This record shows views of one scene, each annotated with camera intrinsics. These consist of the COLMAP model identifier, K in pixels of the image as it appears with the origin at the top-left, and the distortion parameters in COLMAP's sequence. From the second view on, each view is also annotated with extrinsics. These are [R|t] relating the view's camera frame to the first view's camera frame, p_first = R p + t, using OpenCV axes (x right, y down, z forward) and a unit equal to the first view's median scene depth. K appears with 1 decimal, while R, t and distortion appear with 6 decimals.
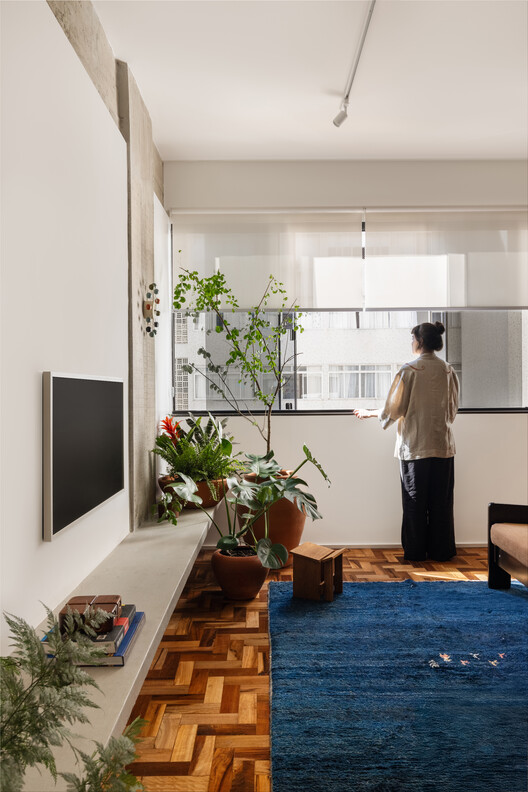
lens RADIAL K [[591.4, 0, 263.2], [0, 591.4, 396.2], [0, 0, 1]] dist [-0.002848, 0.003394]
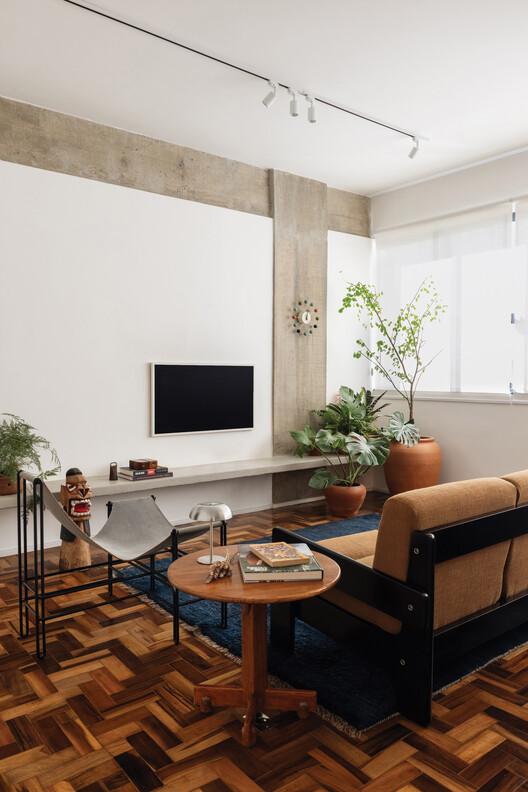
lens RADIAL K [[591.4, 0, 265.4], [0, 591.4, 400.5], [0, 0, 1]] dist [-0.002848, 0.003394]
pose [[0.613878, 0.039075, -0.788433, 0.943553], [-0.004487, 0.998931, 0.046013, -0.002141], [0.789388, -0.024708, 0.613397, -0.024532]]
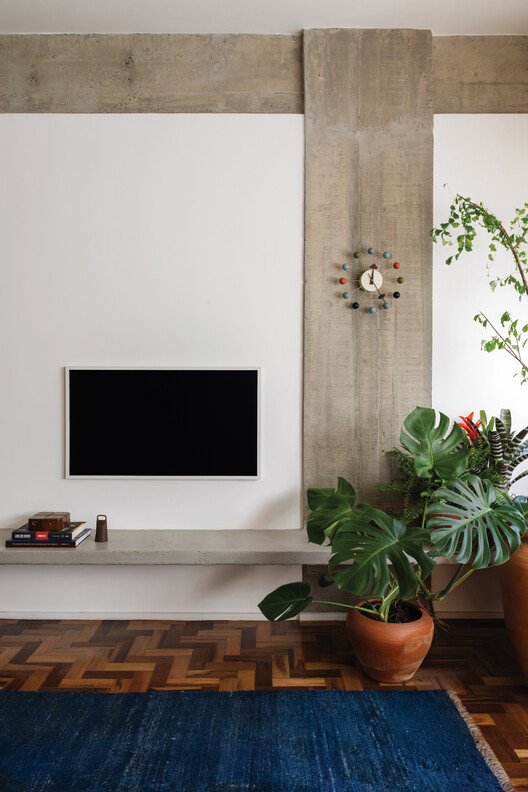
lens RADIAL K [[608.4, 0, 260.3], [0, 608.4, 389.4], [0, 0, 1]] dist [-0.019353, 0.003328]
pose [[-0.003034, 0.010407, -0.999941, 0.654232], [-0.003138, 0.999941, 0.010416, -0.001126], [0.999990, 0.003170, -0.003002, 0.830769]]
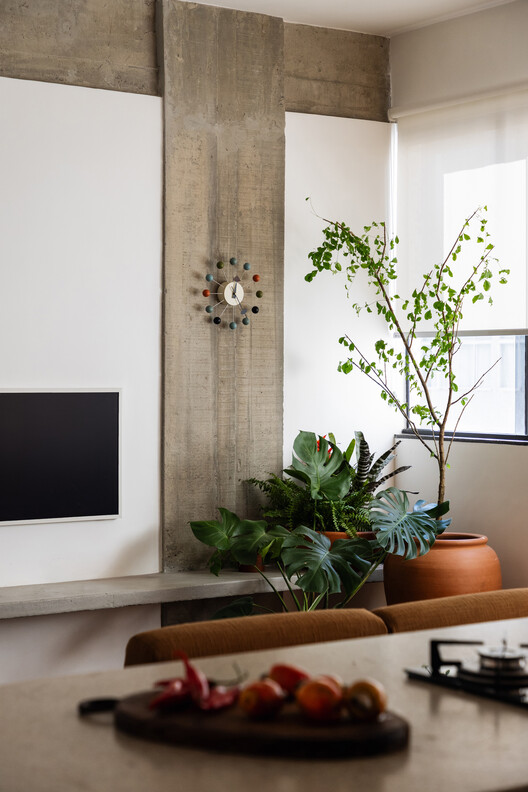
lens RADIAL K [[1524.1, 0, 262.5], [0, 1524.1, 399.9], [0, 0, 1]] dist [0.079005, 0.000000]
pose [[0.557818, 0.020503, -0.829710, 1.429273], [-0.005374, 0.999763, 0.021092, -0.049603], [0.829946, -0.007306, 0.557796, -0.058001]]
